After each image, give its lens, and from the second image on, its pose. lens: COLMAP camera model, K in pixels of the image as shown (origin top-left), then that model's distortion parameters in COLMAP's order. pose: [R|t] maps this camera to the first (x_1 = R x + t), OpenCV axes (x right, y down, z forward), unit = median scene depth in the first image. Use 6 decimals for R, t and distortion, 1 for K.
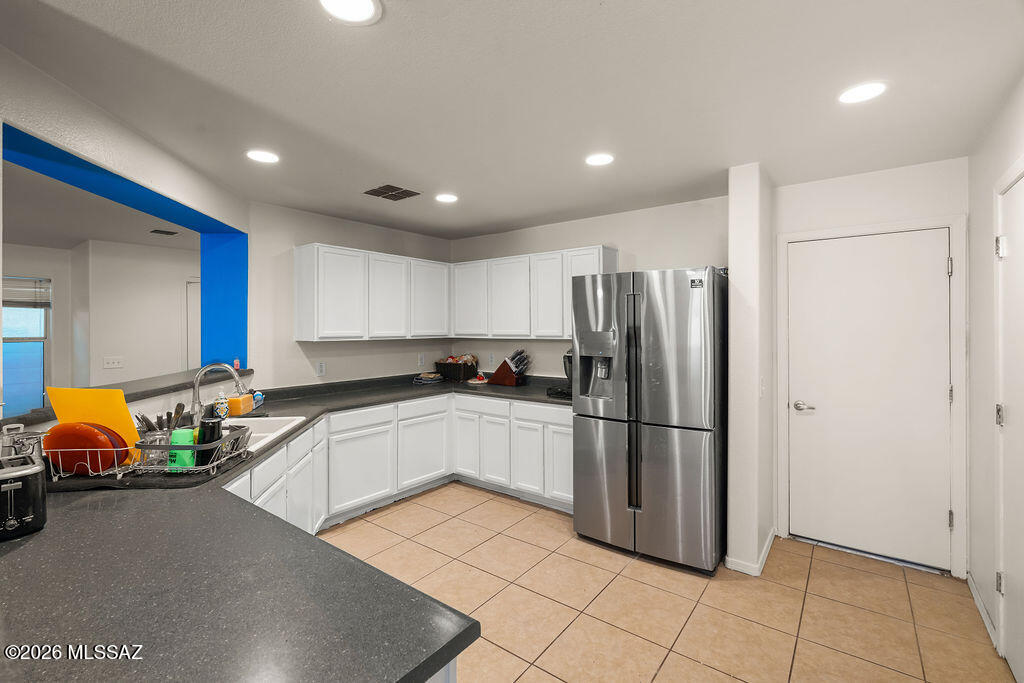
lens RADIAL K [[453.0, 0, 506.7], [0, 453.0, 331.0], [0, 0, 1]] dist [-0.001973, -0.000442]
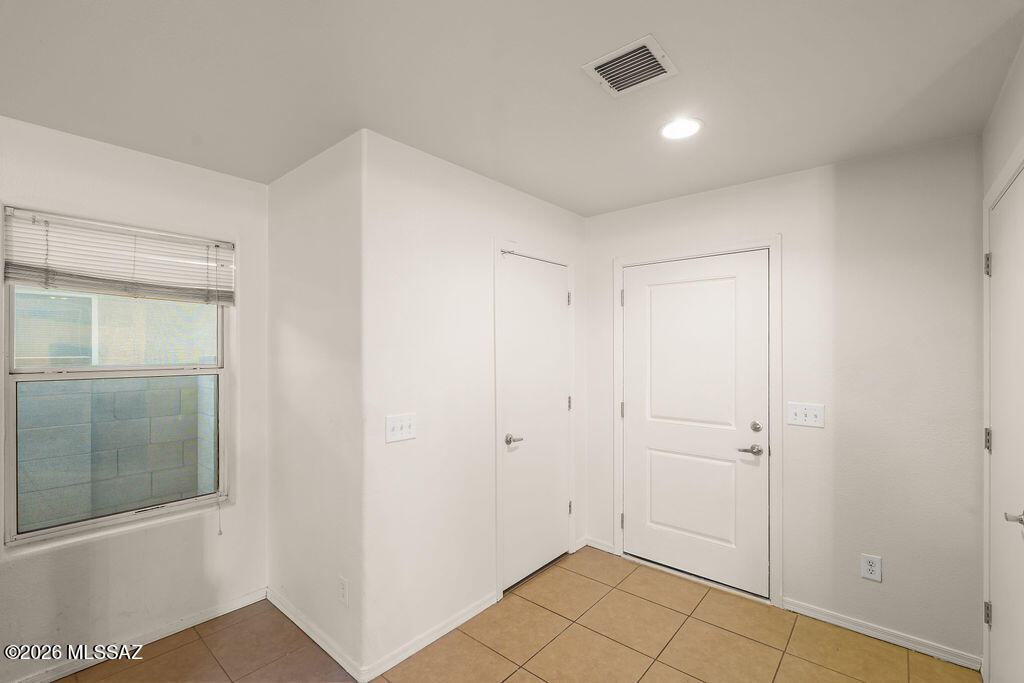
lens RADIAL K [[446.9, 0, 510.4], [0, 446.9, 351.3], [0, 0, 1]] dist [-0.001106, -0.000097]
pose [[0.998476, 0.004837, -0.054975, -1.107624], [-0.005100, 0.999976, -0.004641, 0.000355], [0.054951, 0.004915, 0.998477, 0.873897]]
